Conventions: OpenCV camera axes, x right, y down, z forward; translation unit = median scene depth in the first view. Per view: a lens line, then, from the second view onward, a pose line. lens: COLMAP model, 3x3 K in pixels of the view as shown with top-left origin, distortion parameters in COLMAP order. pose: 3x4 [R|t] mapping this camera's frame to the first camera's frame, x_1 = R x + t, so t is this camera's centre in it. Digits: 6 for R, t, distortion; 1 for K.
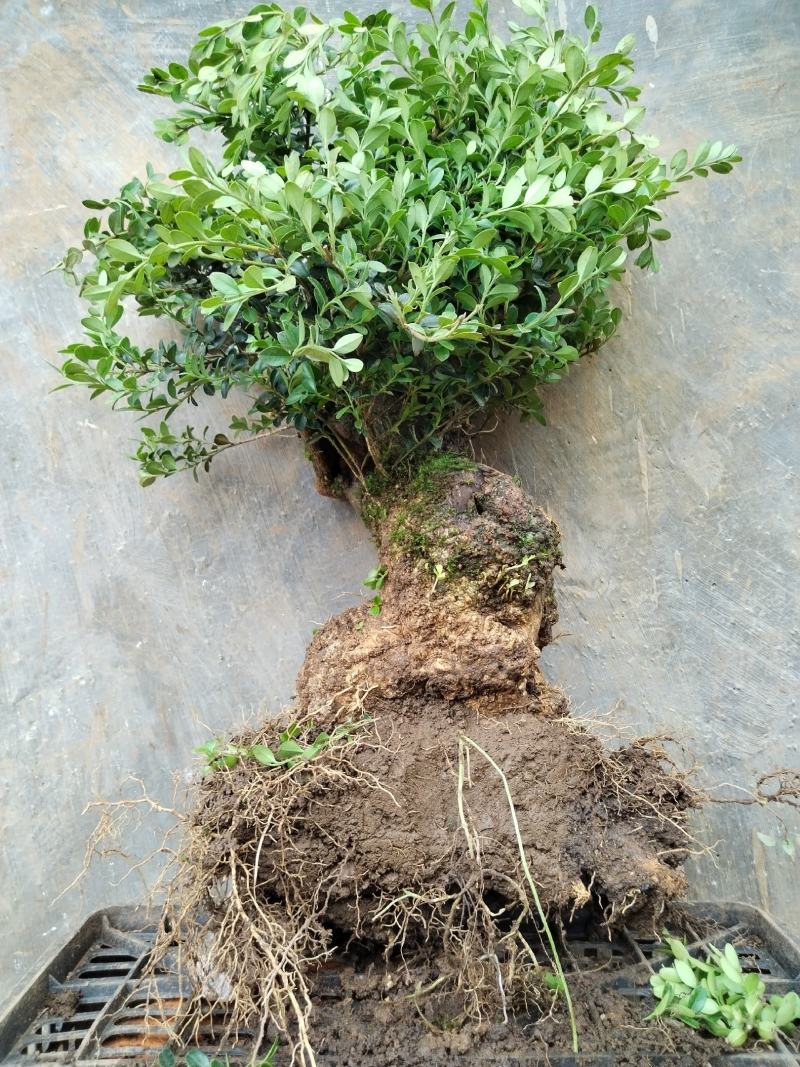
lens RADIAL K [[817.8, 0, 406.9], [0, 817.8, 523.7], [0, 0, 1]] dist [0.026598, -0.047578]
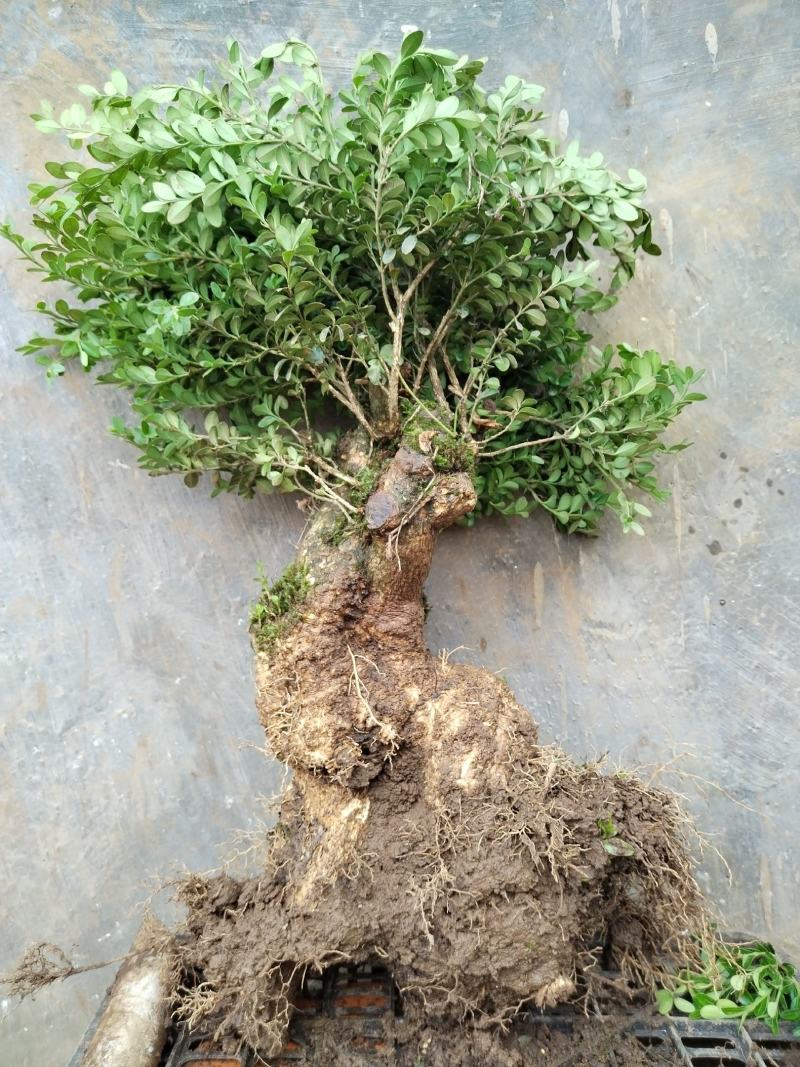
lens RADIAL K [[817.8, 0, 405.9], [0, 817.8, 517.1], [0, 0, 1]] dist [0.026598, -0.047578]
pose [[0.999961, 0.008691, -0.001536, -0.041052], [-0.008389, 0.990063, 0.140375, -0.204539], [0.002741, -0.140357, 0.990097, 0.009525]]
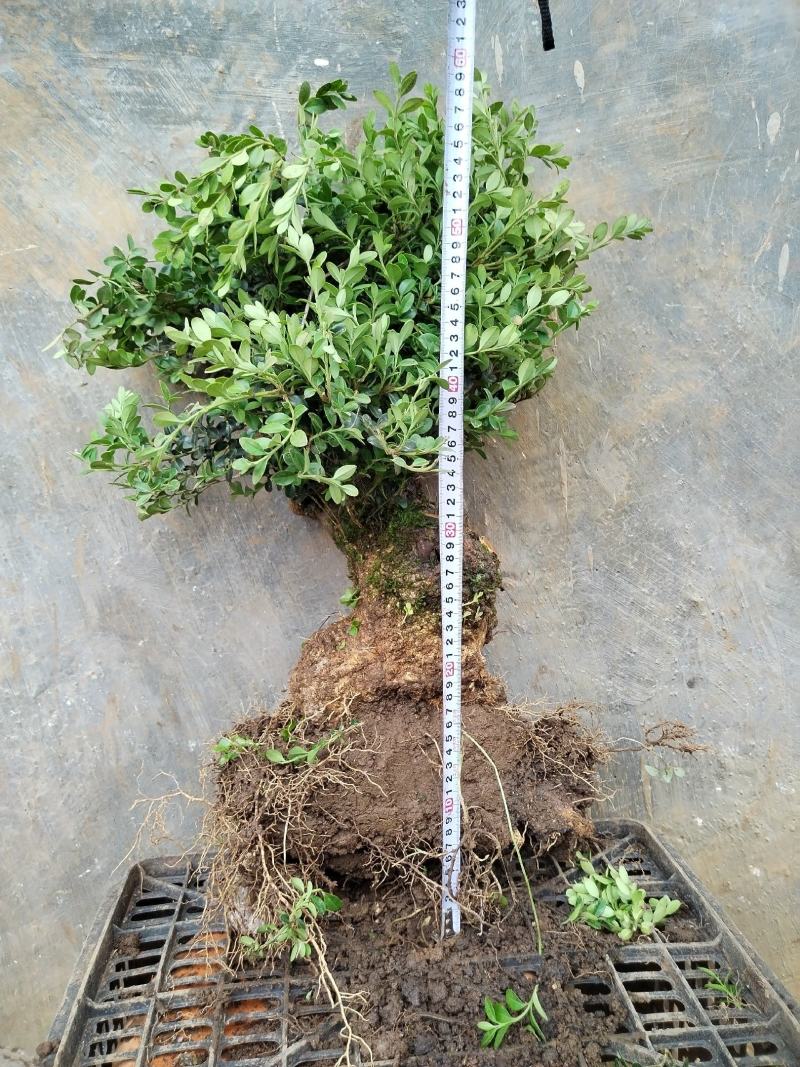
lens RADIAL K [[817.8, 0, 408.4], [0, 817.8, 528.4], [0, 0, 1]] dist [0.026598, -0.047578]
pose [[0.993515, -0.036546, 0.107672, -0.068847], [0.016246, 0.982851, 0.183685, -0.222734], [-0.112538, -0.180745, 0.977070, -0.154842]]
